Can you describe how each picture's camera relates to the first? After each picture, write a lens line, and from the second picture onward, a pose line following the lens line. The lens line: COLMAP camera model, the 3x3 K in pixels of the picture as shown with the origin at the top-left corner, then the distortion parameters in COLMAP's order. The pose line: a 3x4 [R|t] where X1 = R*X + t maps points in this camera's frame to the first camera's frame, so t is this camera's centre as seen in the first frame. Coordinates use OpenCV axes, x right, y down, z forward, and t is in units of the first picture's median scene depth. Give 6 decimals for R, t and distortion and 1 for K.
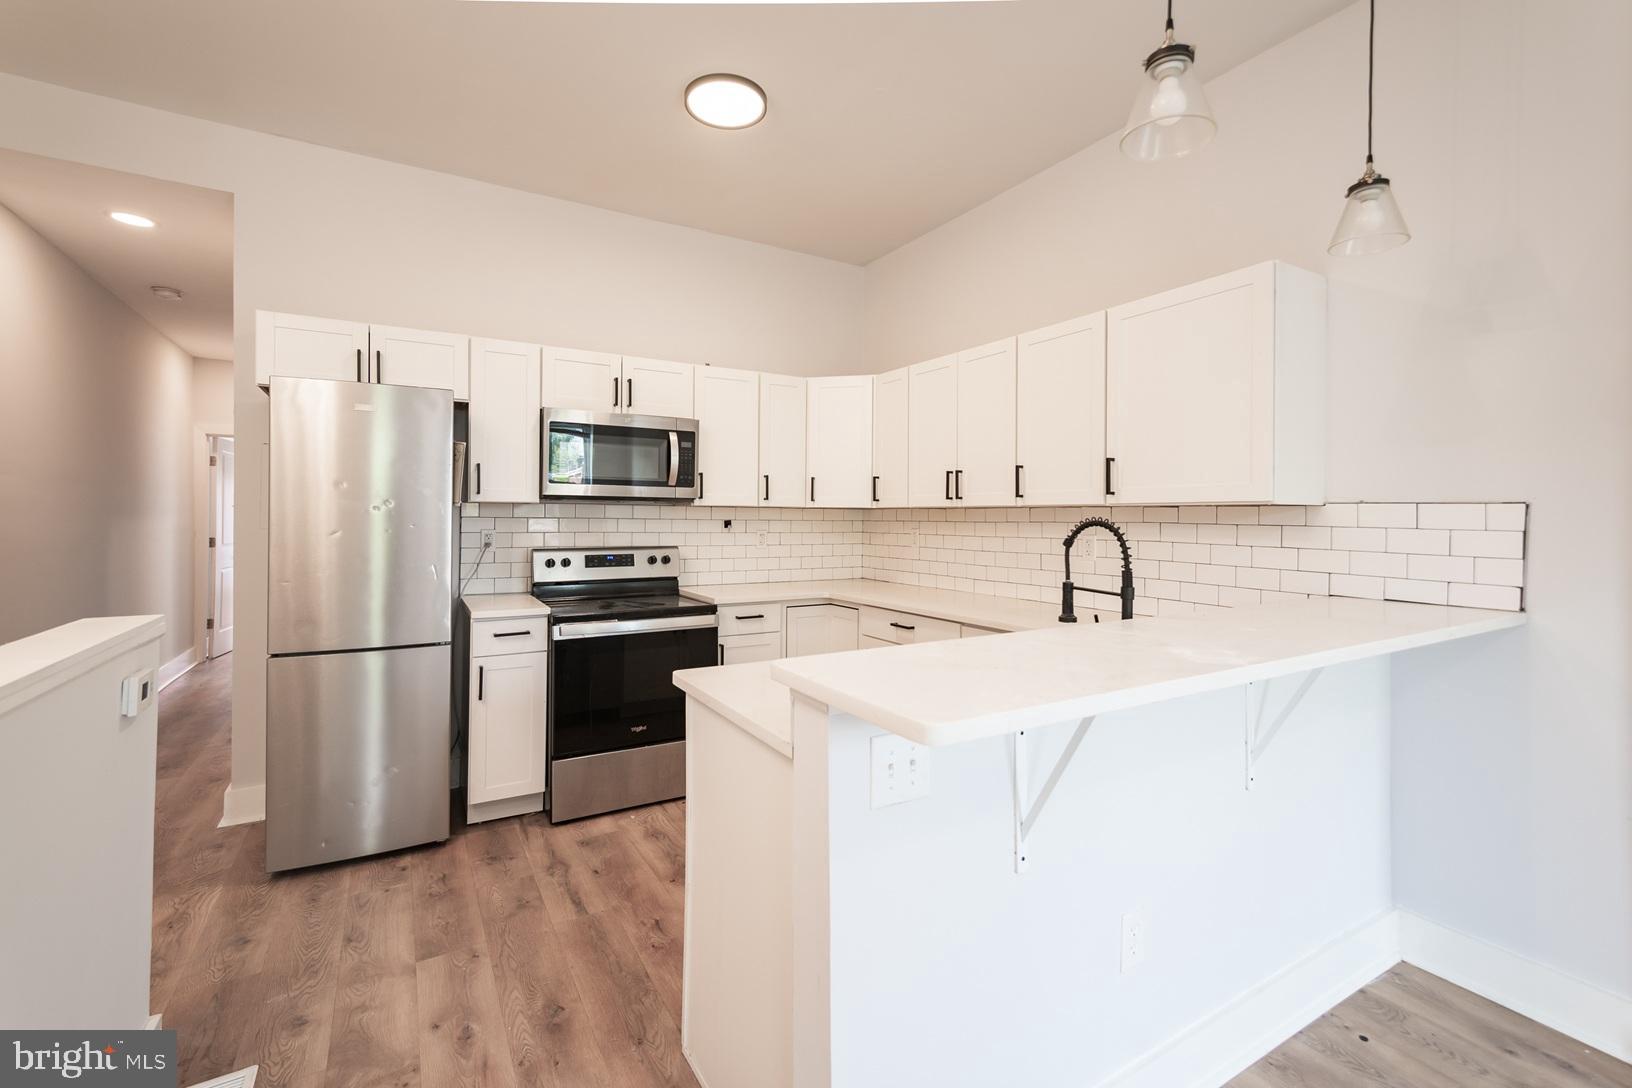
lens RADIAL K [[738.1, 0, 861.0], [0, 738.1, 518.7], [0, 0, 1]] dist [0.011455, -0.000544]
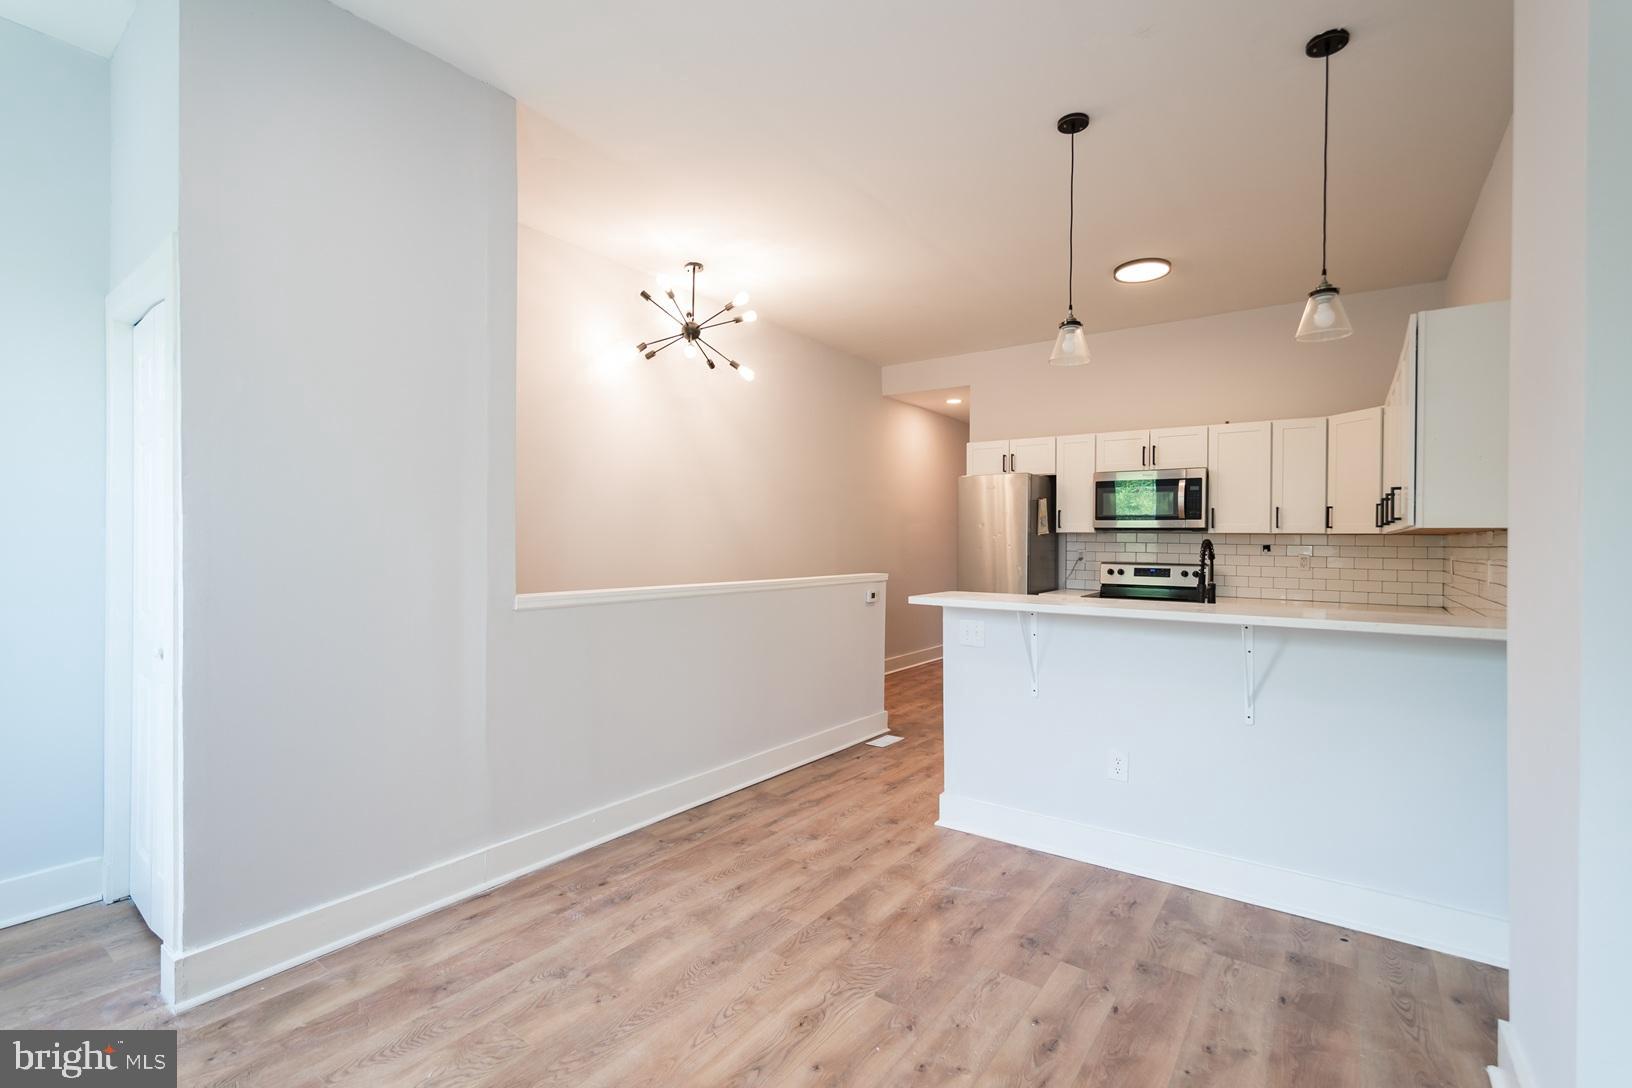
lens RADIAL K [[738.1, 0, 813.3], [0, 738.1, 540.7], [0, 0, 1]] dist [0.011455, -0.000544]
pose [[0.398103, -0.001443, -0.917339, 0.731672], [-0.008291, 0.999952, -0.005171, 0.008367], [0.917303, 0.009664, 0.398072, -0.178602]]
